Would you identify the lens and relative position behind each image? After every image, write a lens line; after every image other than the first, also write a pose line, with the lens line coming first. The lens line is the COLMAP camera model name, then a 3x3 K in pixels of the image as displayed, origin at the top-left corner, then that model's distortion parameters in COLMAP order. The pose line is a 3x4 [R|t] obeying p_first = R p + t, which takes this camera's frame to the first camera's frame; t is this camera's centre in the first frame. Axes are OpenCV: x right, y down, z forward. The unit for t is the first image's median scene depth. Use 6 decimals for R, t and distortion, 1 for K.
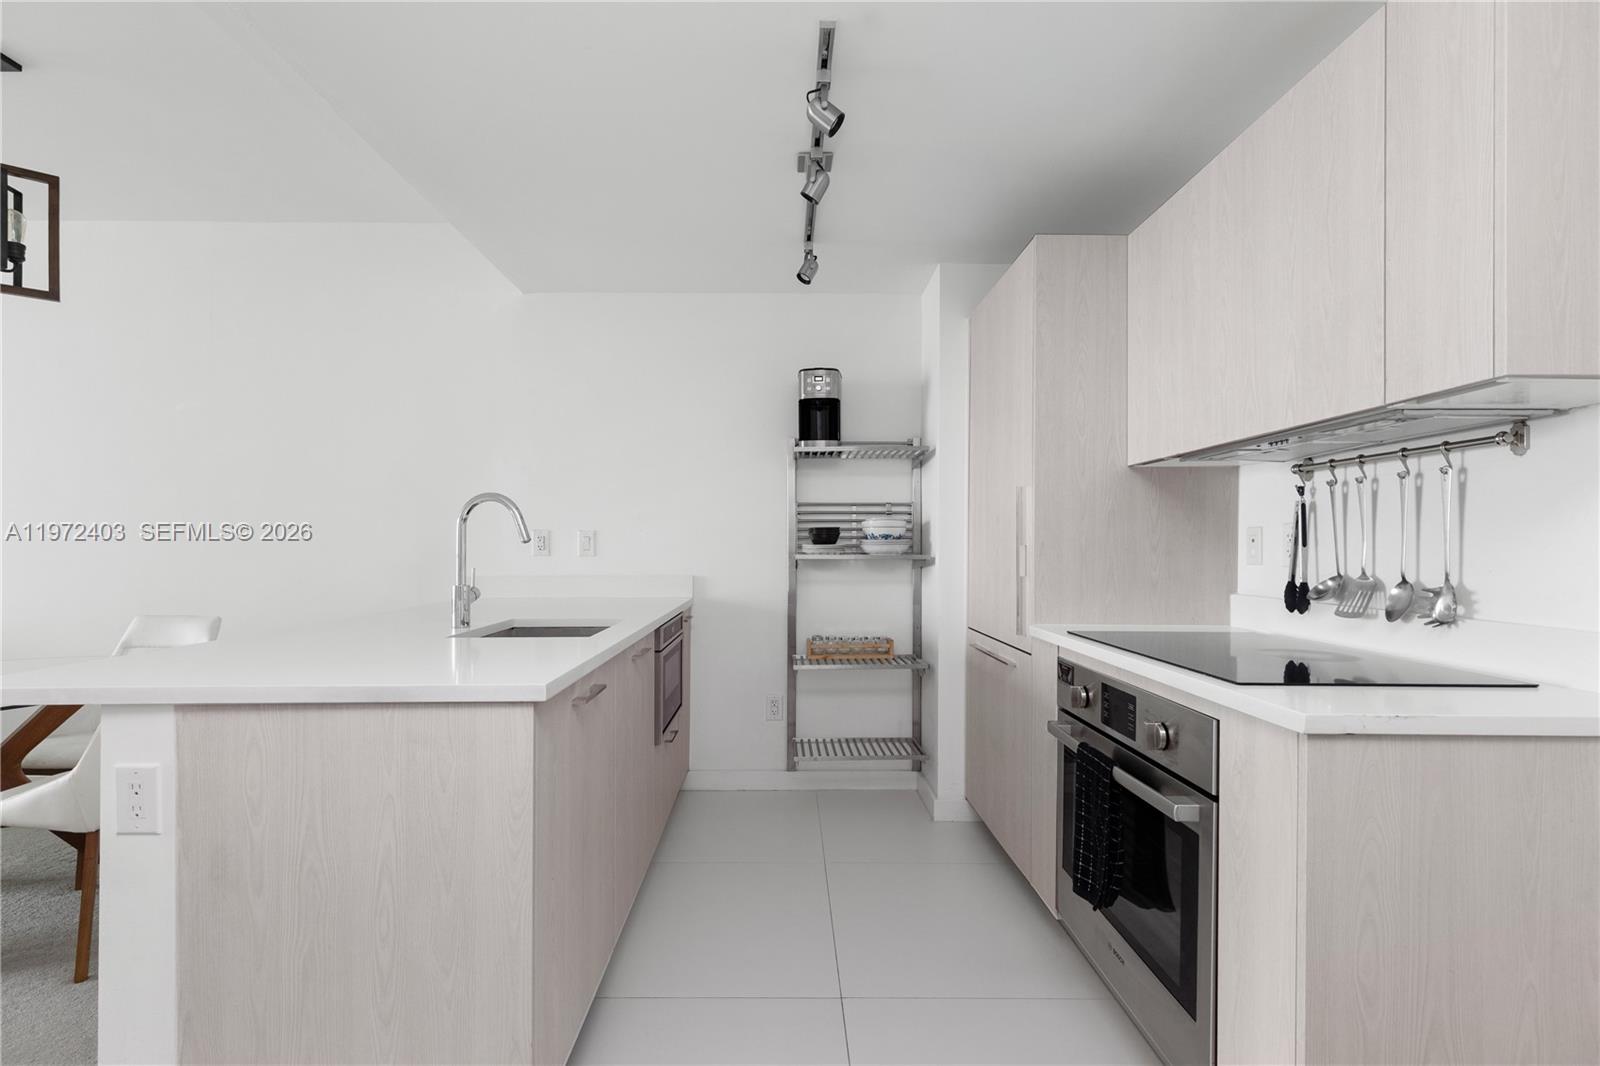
lens RADIAL K [[721.9, 0, 789.3], [0, 721.9, 541.7], [0, 0, 1]] dist [0.004293, 0.000119]
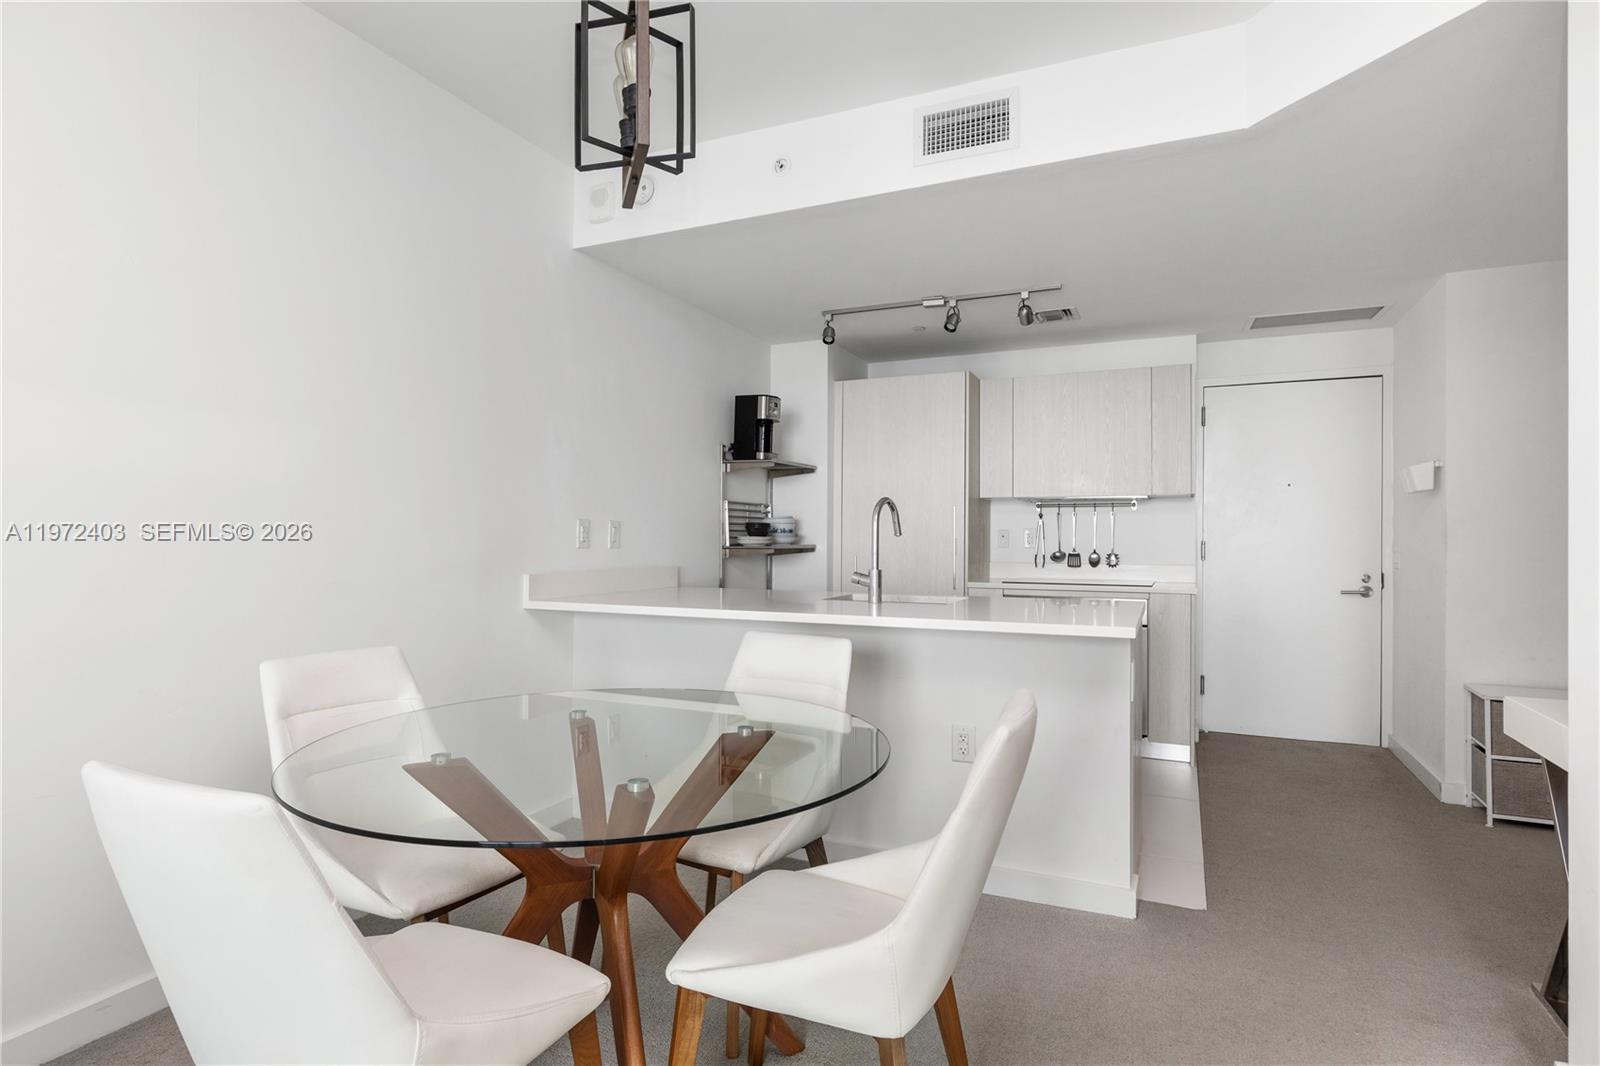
lens RADIAL K [[855.5, 0, 788.7], [0, 855.5, 529.6], [0, 0, 1]] dist [-0.012421, -0.000516]
pose [[0.427445, 0.007055, 0.904014, -1.275864], [-0.010342, 0.999942, -0.002914, -0.004709], [-0.903982, -0.008104, 0.427493, 0.335275]]
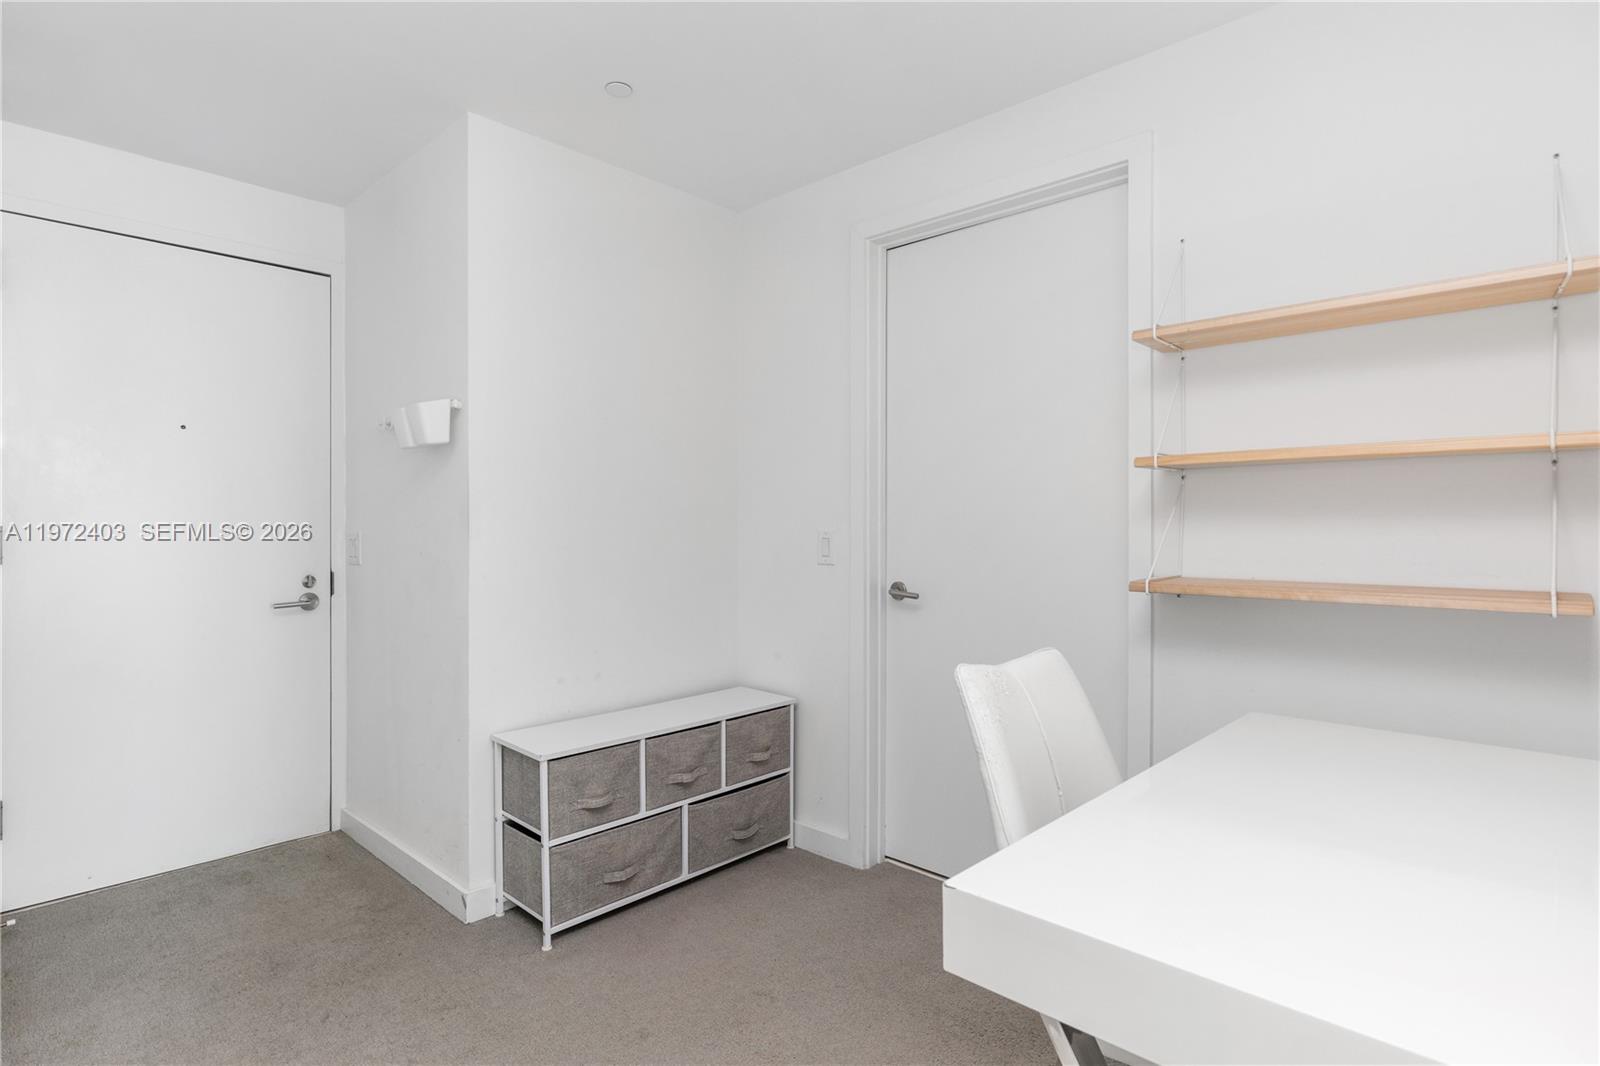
lens RADIAL K [[819.3, 0, 796.4], [0, 819.3, 528.4], [0, 0, 1]] dist [0.000577, 0.000165]
pose [[-0.718592, -0.008060, 0.695386, -0.543414], [-0.006113, 0.999967, 0.005273, -0.002334], [-0.695406, -0.000462, -0.718617, 0.340938]]
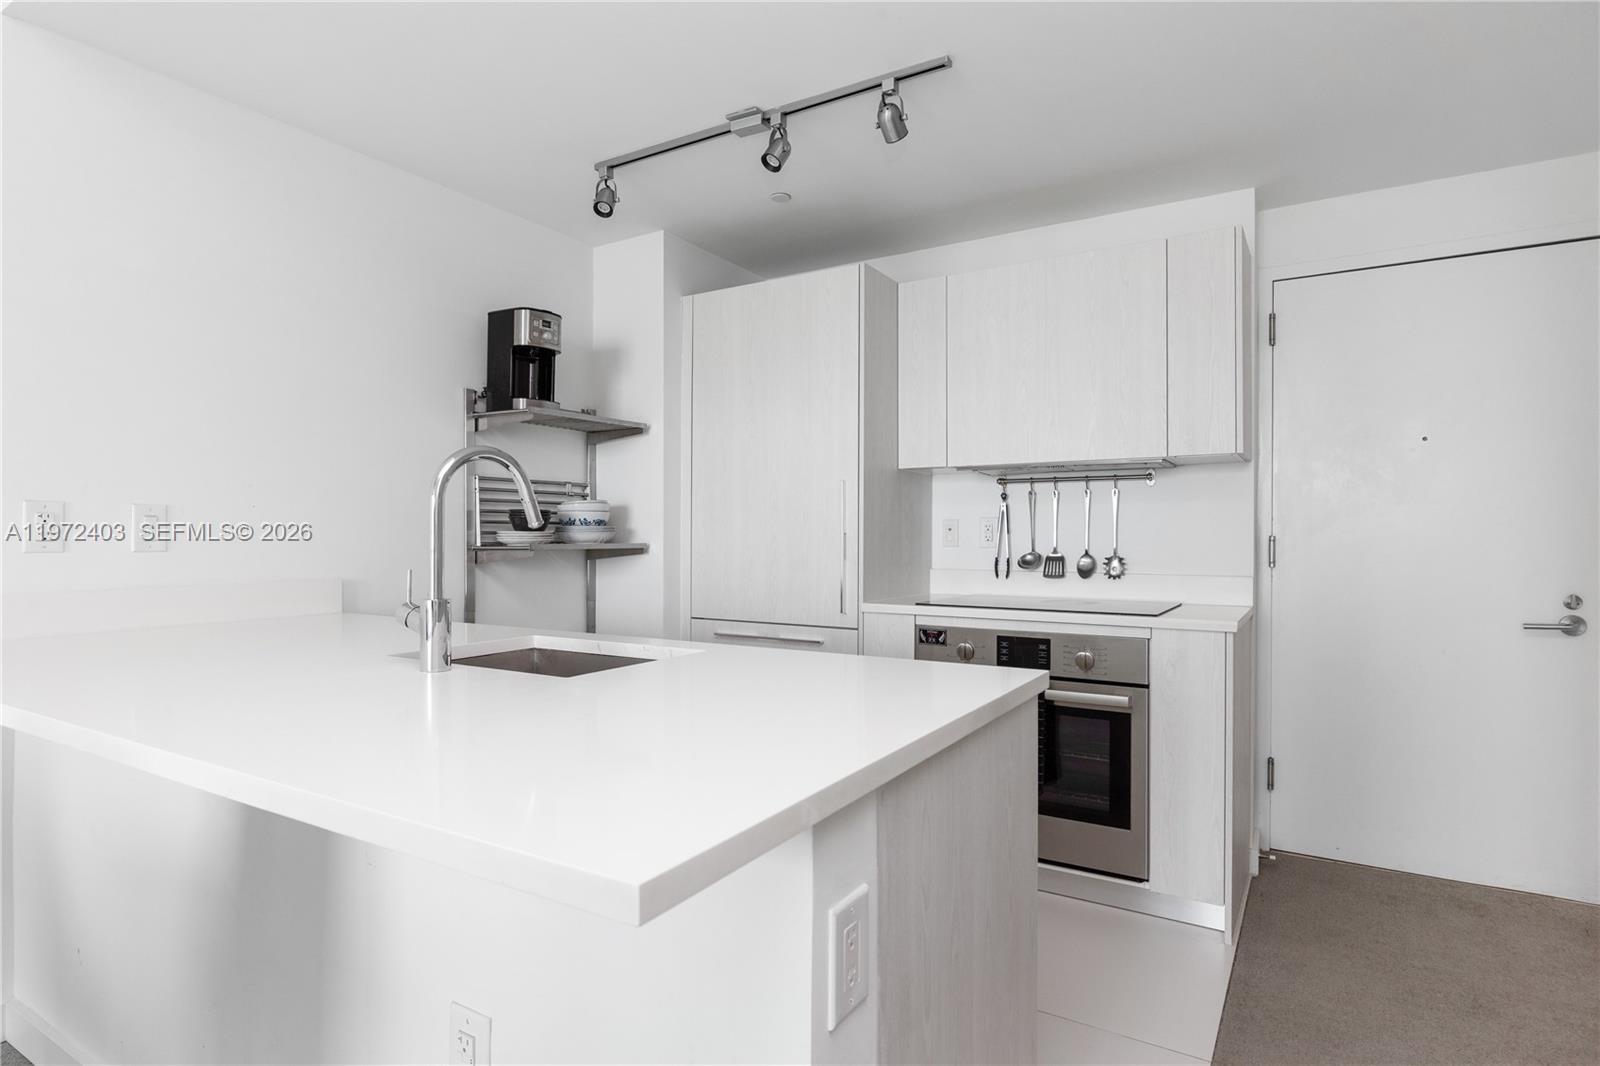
lens RADIAL K [[855.5, 0, 794.0], [0, 855.5, 530.9], [0, 0, 1]] dist [-0.012421, -0.000516]
pose [[0.537874, 0.000655, 0.843025, -0.598941], [-0.005592, 0.999980, 0.002791, -0.000958], [-0.843007, -0.006216, 0.537867, 0.253565]]
